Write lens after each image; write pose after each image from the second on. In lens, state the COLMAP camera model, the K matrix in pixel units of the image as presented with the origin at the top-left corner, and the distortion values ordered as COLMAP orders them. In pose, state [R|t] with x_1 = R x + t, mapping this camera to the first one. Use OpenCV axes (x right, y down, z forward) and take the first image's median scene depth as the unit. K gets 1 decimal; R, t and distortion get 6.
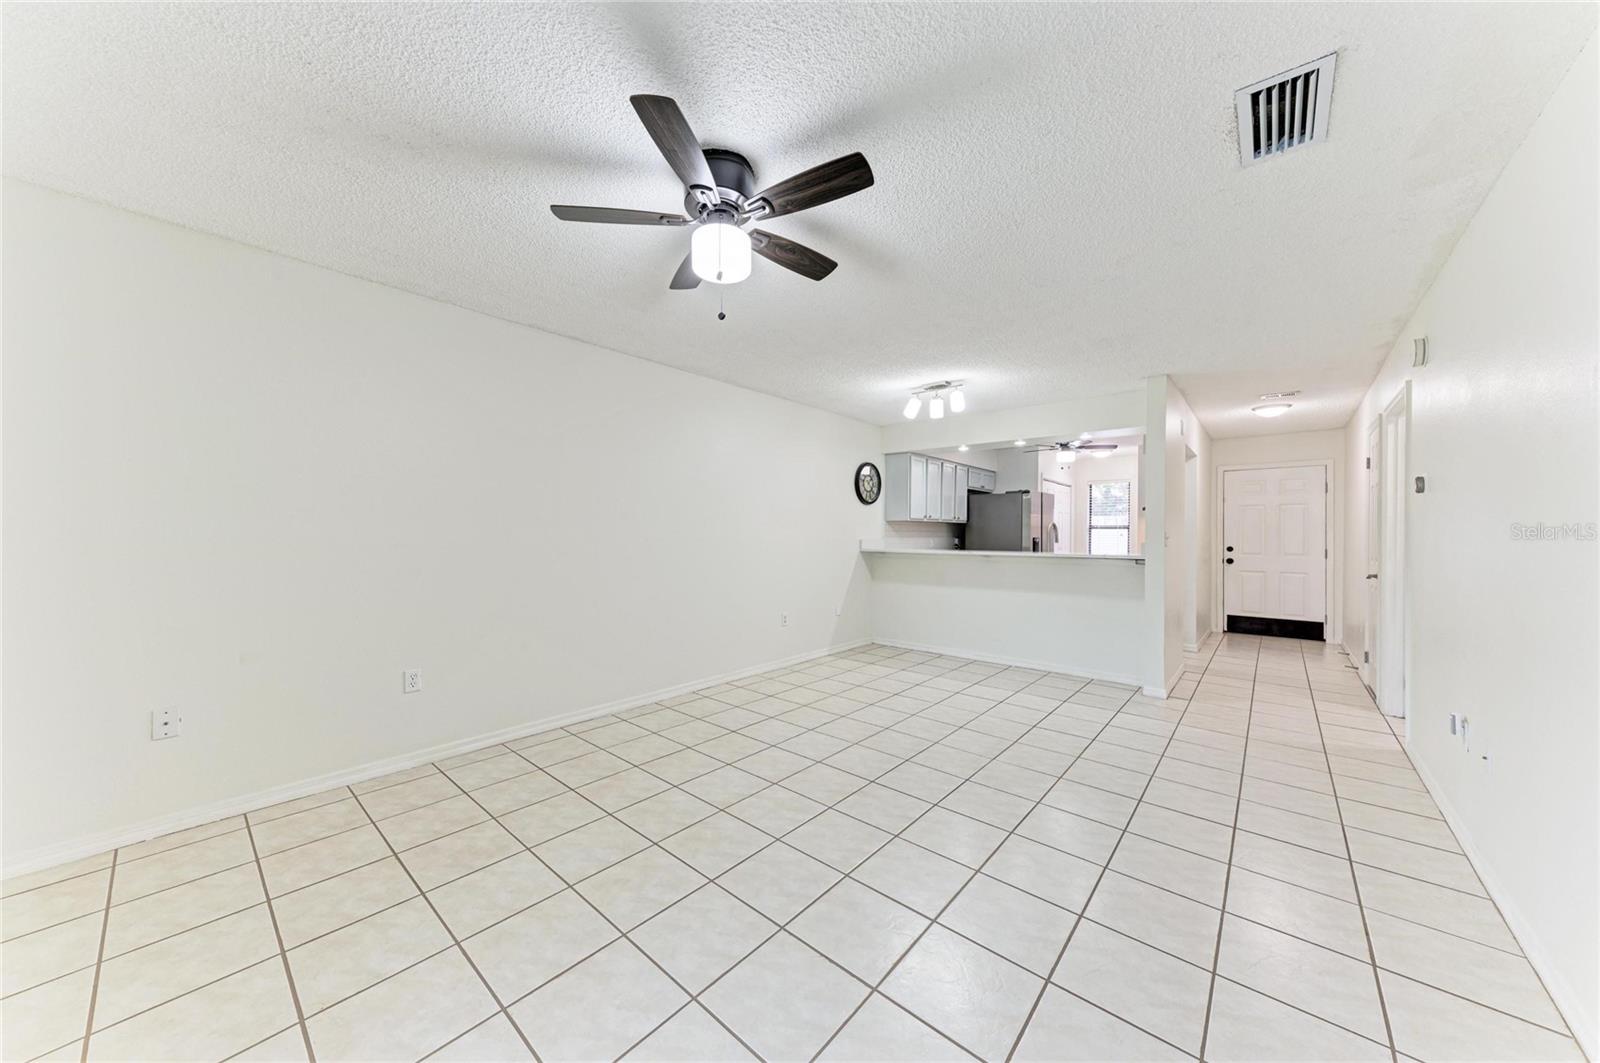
lens RADIAL K [[540.2, 0, 797.0], [0, 540.2, 537.9], [0, 0, 1]] dist [0.018344, -0.004227]
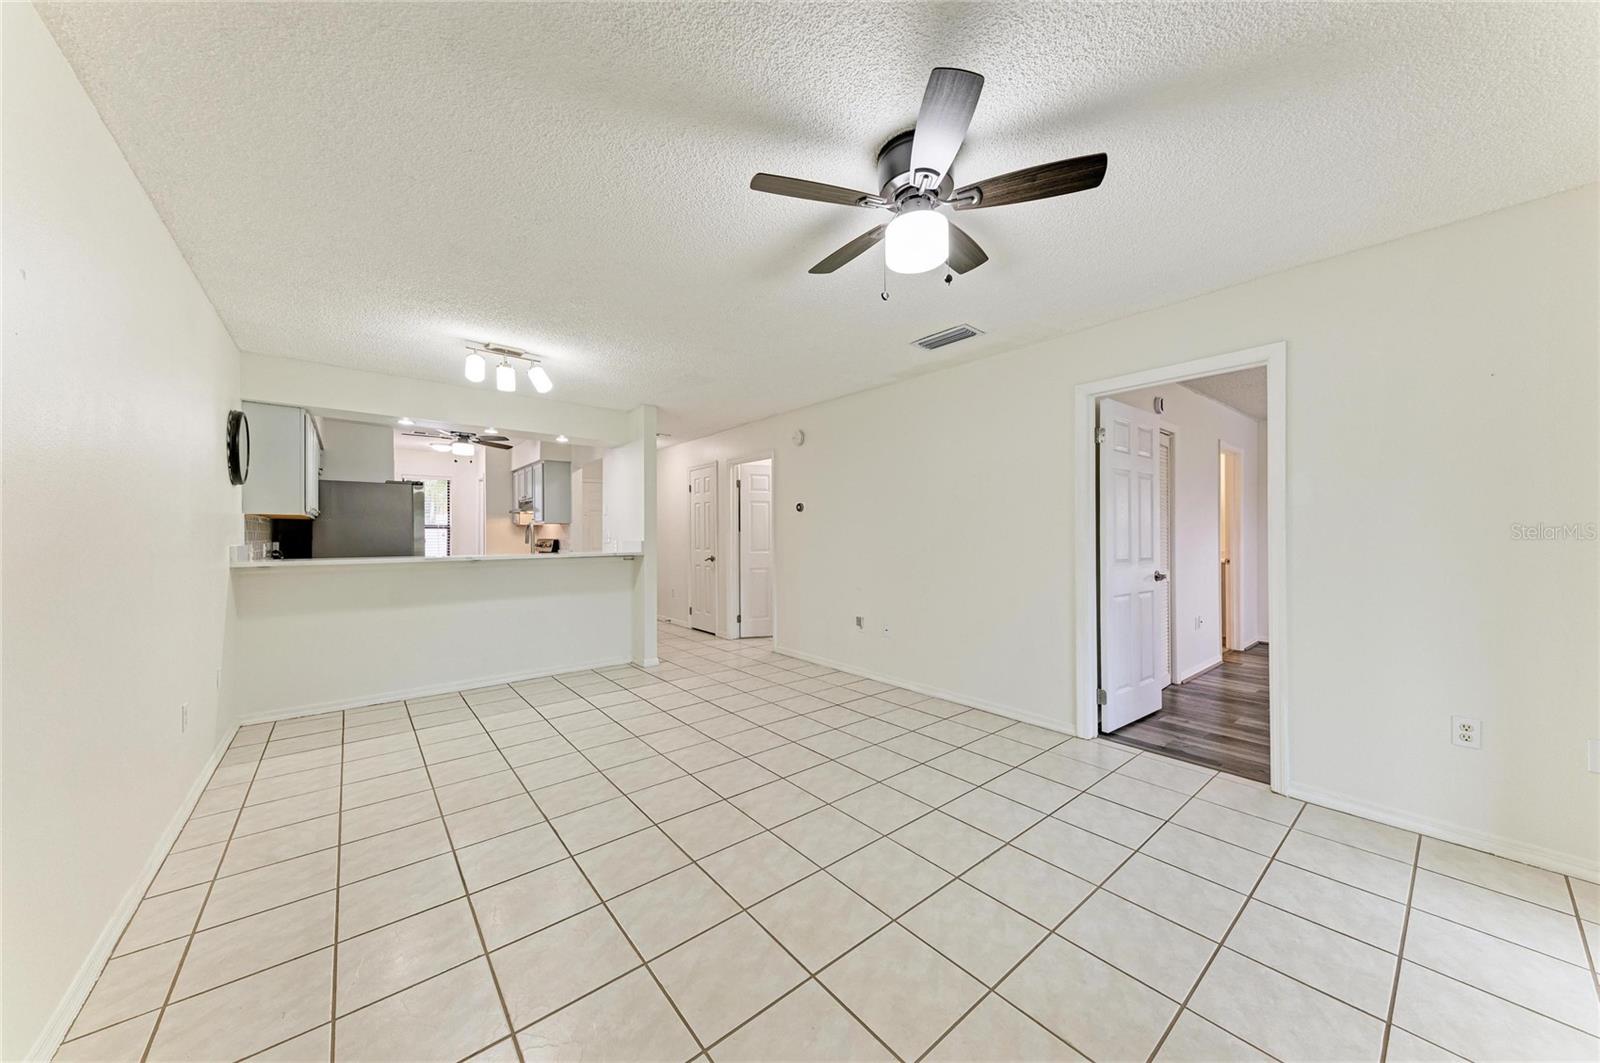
lens RADIAL K [[546.2, 0, 798.2], [0, 546.2, 529.1], [0, 0, 1]] dist [0.021552, -0.003624]
pose [[0.167771, 0.002458, 0.985823, -0.343058], [0.013410, 0.999899, -0.004775, -0.004335], [-0.985735, 0.014021, 0.167721, 0.315212]]
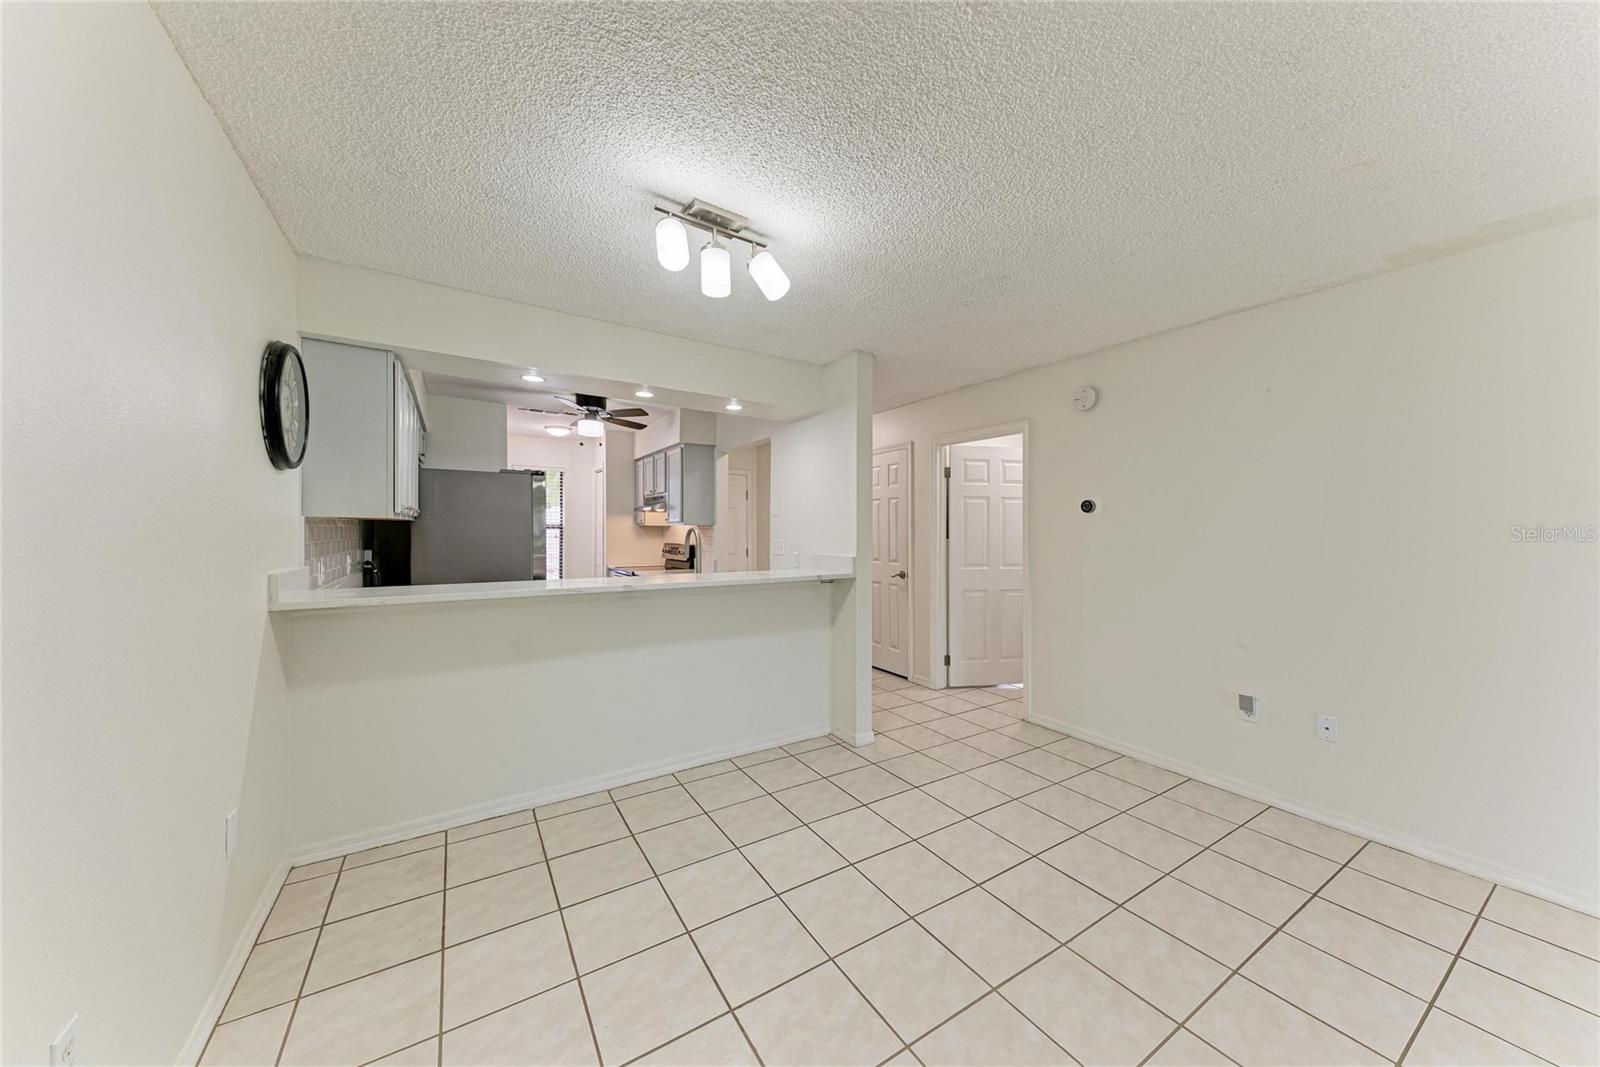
lens RADIAL K [[548.4, 0, 799.6], [0, 548.4, 527.3], [0, 0, 1]] dist [0.010474, -0.000054]
pose [[0.287909, -0.001181, 0.957657, -0.107285], [0.005444, 0.999985, -0.000404, -0.023220], [-0.957642, 0.005330, 0.287911, 0.583054]]
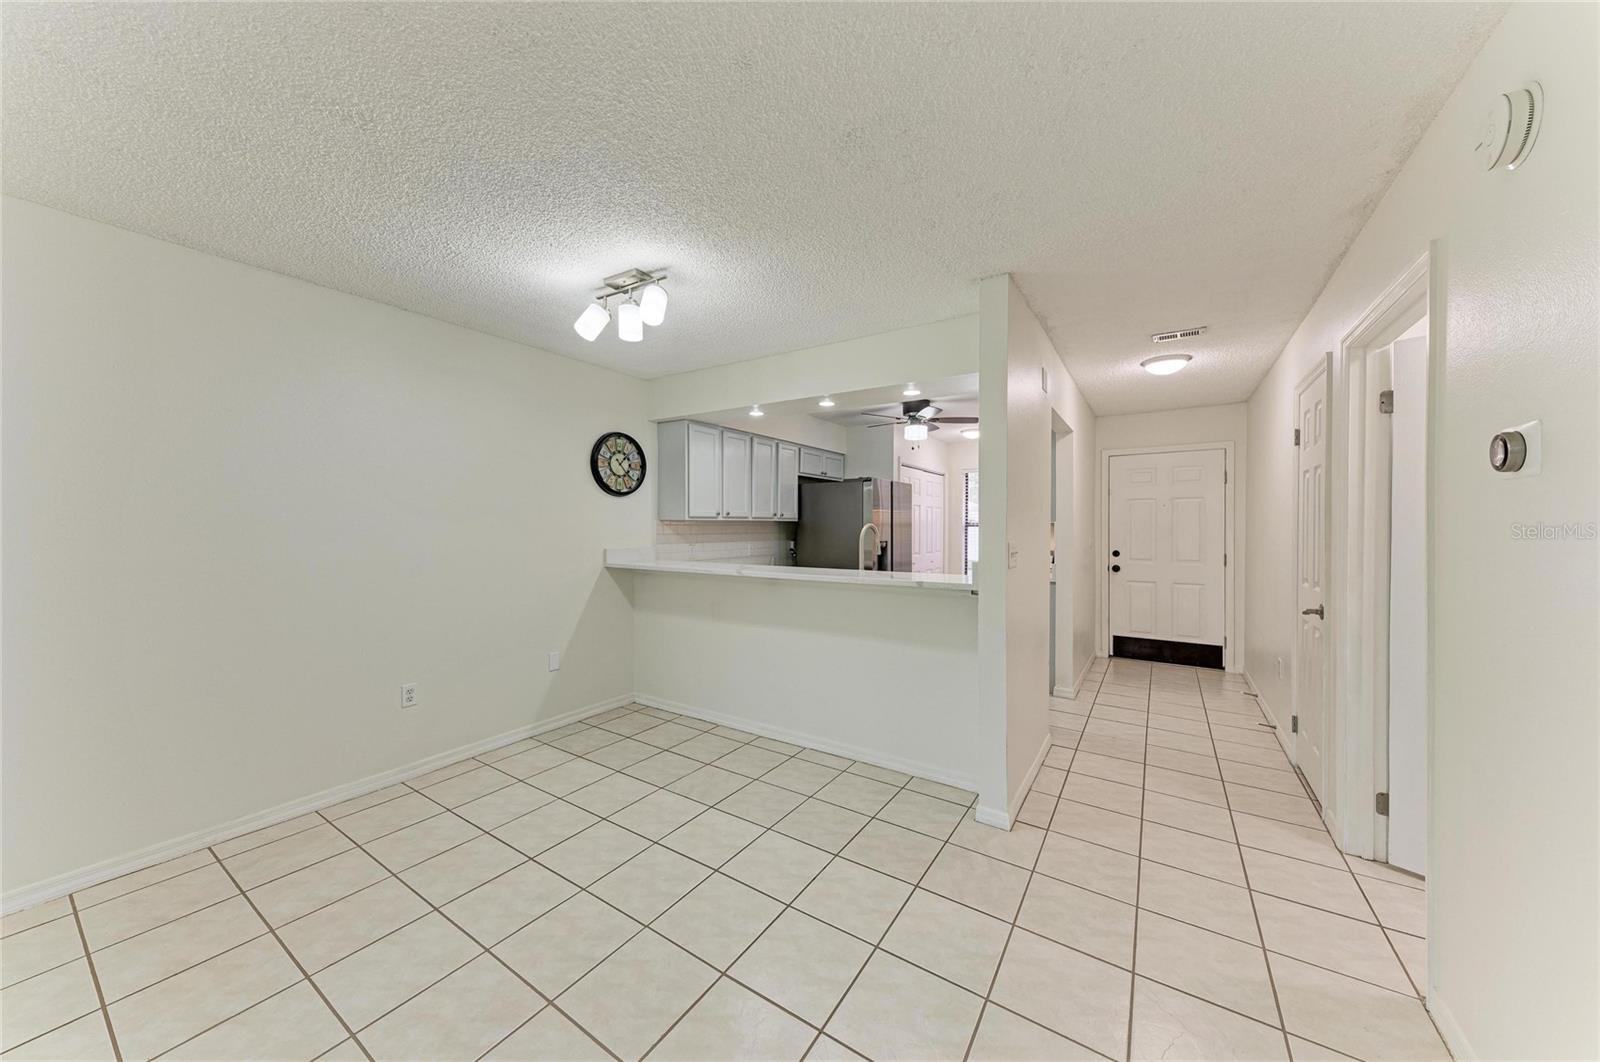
lens RADIAL K [[541.1, 0, 800.9], [0, 541.1, 533.4], [0, 0, 1]] dist [0.016836, -0.000093]
pose [[0.990721, -0.005734, 0.135791, 0.255651], [0.004873, 0.999966, 0.006673, -0.018795], [-0.135824, -0.005950, 0.990715, 0.306168]]
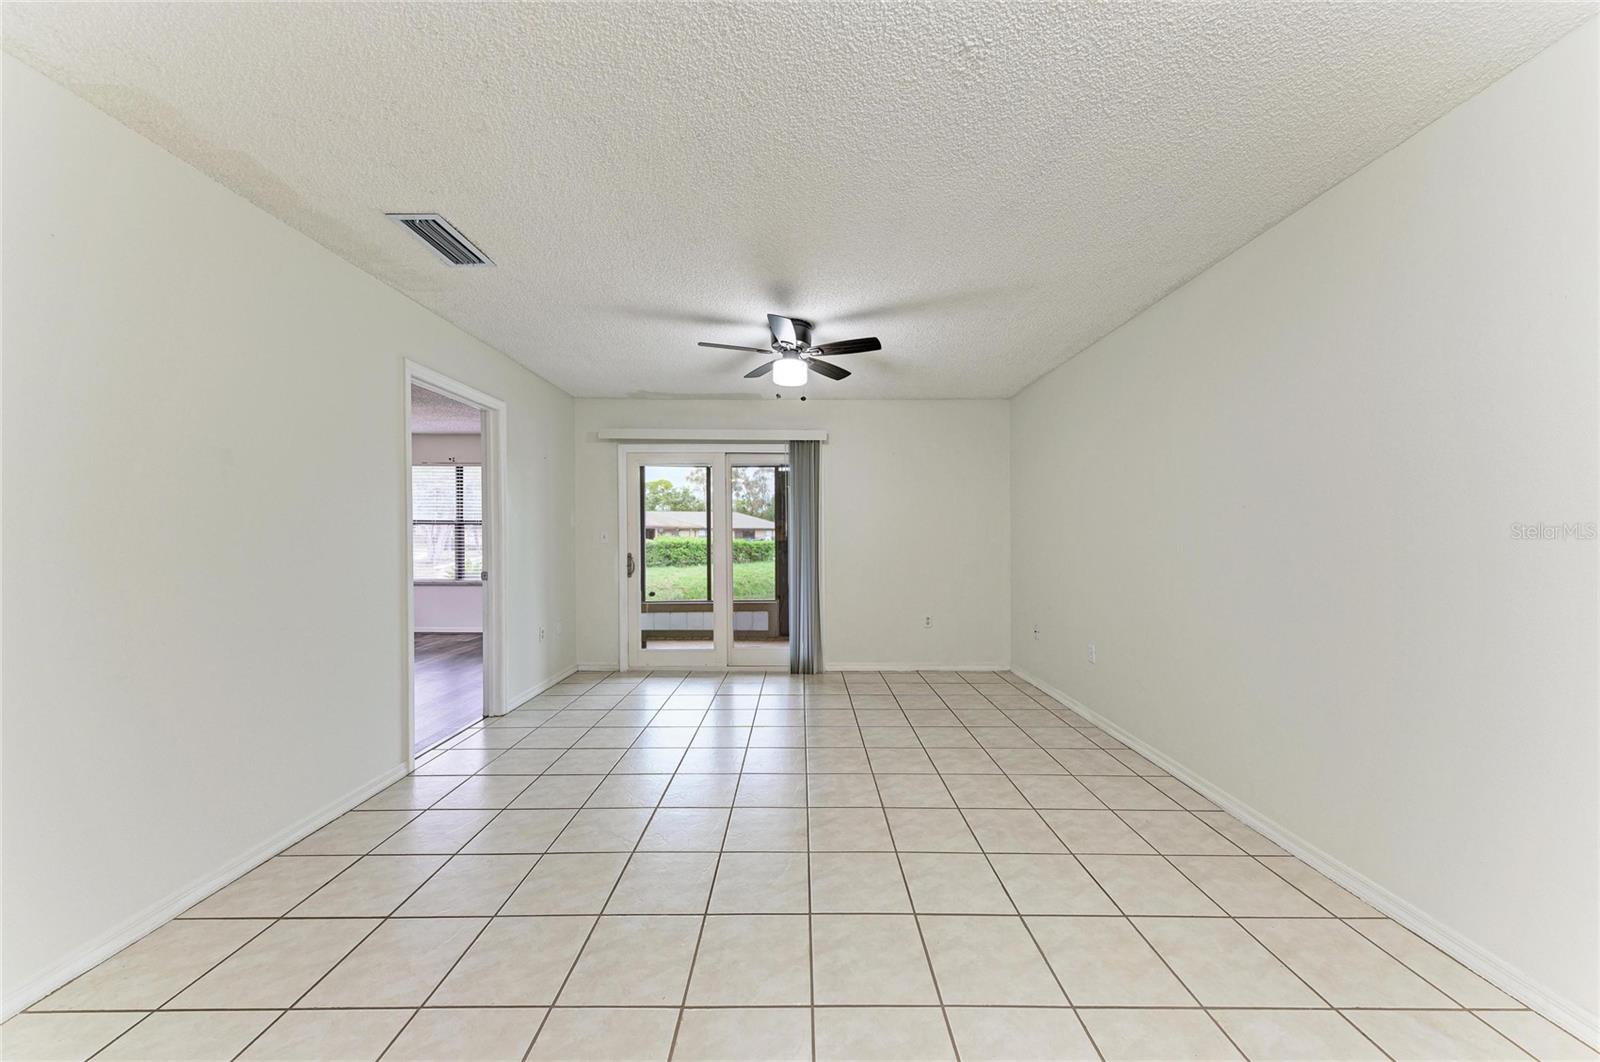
lens RADIAL K [[542.9, 0, 800.6], [0, 542.9, 531.0], [0, 0, 1]] dist [0.018789, -0.004704]
pose [[-0.754834, -0.009444, -0.655848, 0.292800], [-0.009125, 0.999951, -0.003896, -0.003645], [0.655852, 0.003044, -0.754883, 0.703182]]
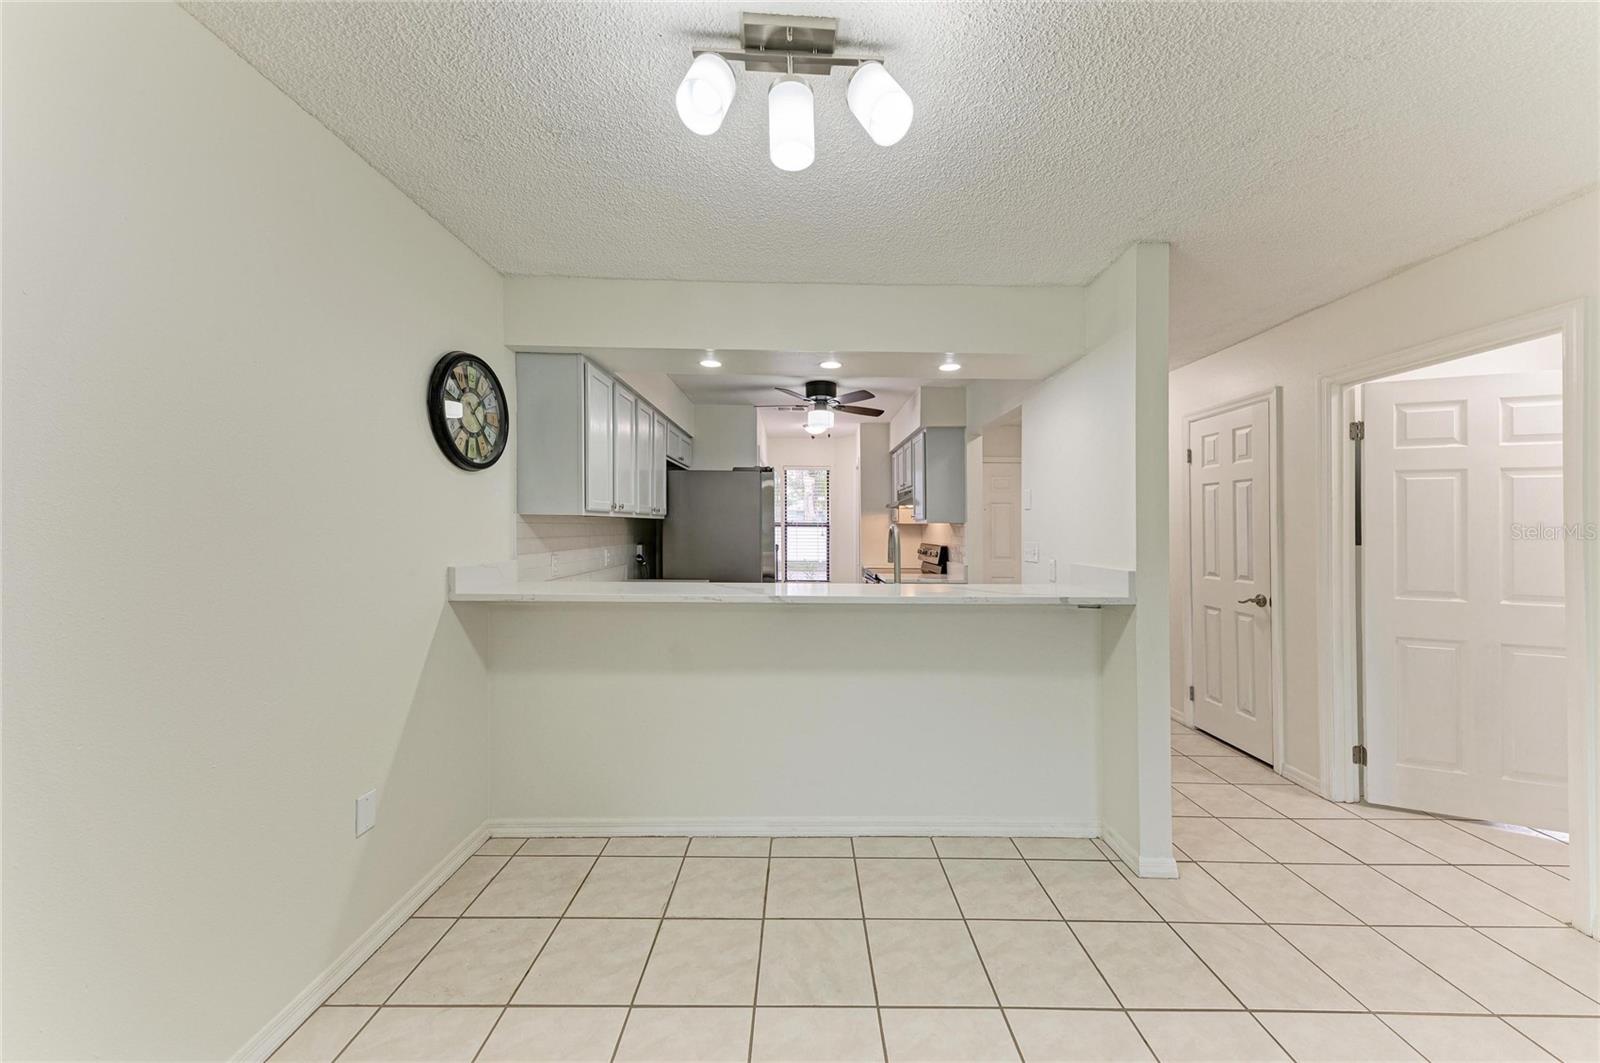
lens RADIAL K [[545.6, 0, 798.5], [0, 545.6, 522.1], [0, 0, 1]] dist [0.018054, -0.004866]
pose [[0.754630, 0.005073, 0.656131, 0.051741], [0.002982, 0.999933, -0.011162, -0.021274], [-0.656143, 0.010380, 0.754565, 0.565386]]
